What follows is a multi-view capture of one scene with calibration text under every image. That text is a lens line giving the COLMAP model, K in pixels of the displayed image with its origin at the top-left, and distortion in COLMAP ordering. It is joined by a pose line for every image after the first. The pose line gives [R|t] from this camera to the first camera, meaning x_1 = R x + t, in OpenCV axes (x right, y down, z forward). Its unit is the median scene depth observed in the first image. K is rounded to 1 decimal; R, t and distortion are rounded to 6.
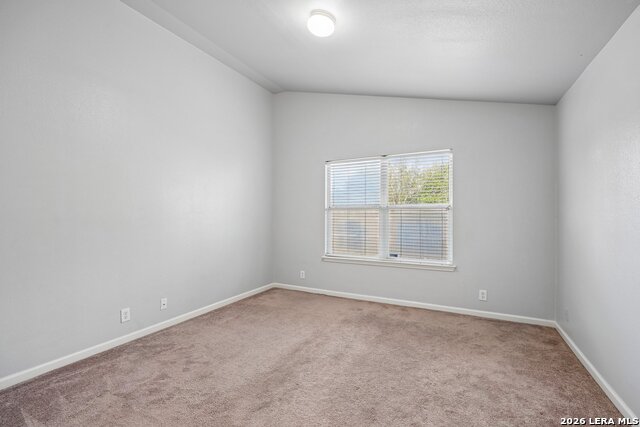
lens RADIAL K [[285.2, 0, 315.1], [0, 285.2, 213.2], [0, 0, 1]] dist [-0.016084, 0.007170]
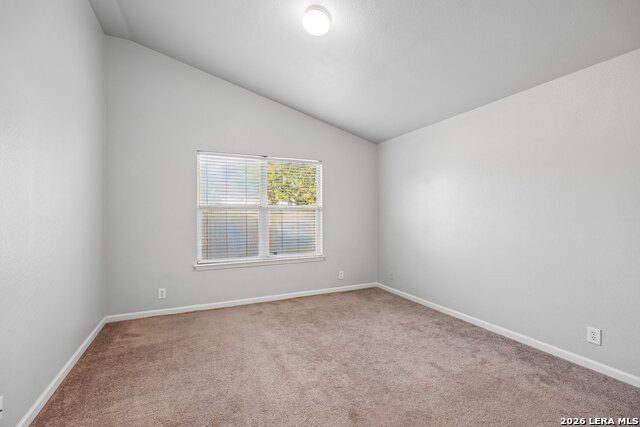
lens RADIAL K [[285.2, 0, 323.2], [0, 285.2, 209.6], [0, 0, 1]] dist [-0.016084, 0.007170]
pose [[0.597424, 0.009753, 0.801867, -0.566531], [-0.001853, 0.999940, -0.010781, -0.002238], [-0.801924, 0.004955, 0.597406, 0.285906]]
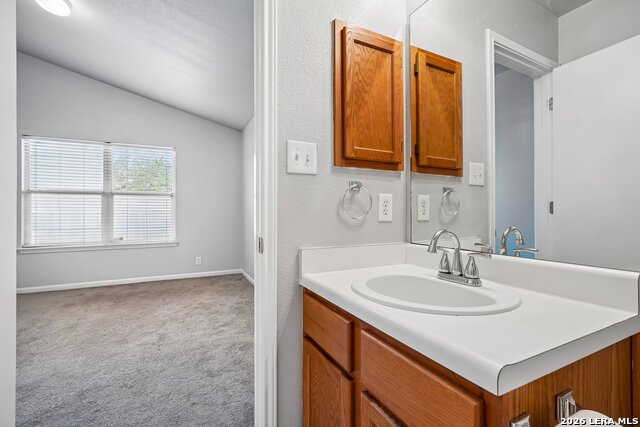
lens RADIAL K [[285.2, 0, 323.7], [0, 285.2, 211.3], [0, 0, 1]] dist [-0.016084, 0.007170]
pose [[0.570477, 0.003273, 0.821307, -0.190555], [-0.003926, 0.999992, -0.001258, 0.056025], [-0.821304, -0.002507, 0.570485, -0.276139]]
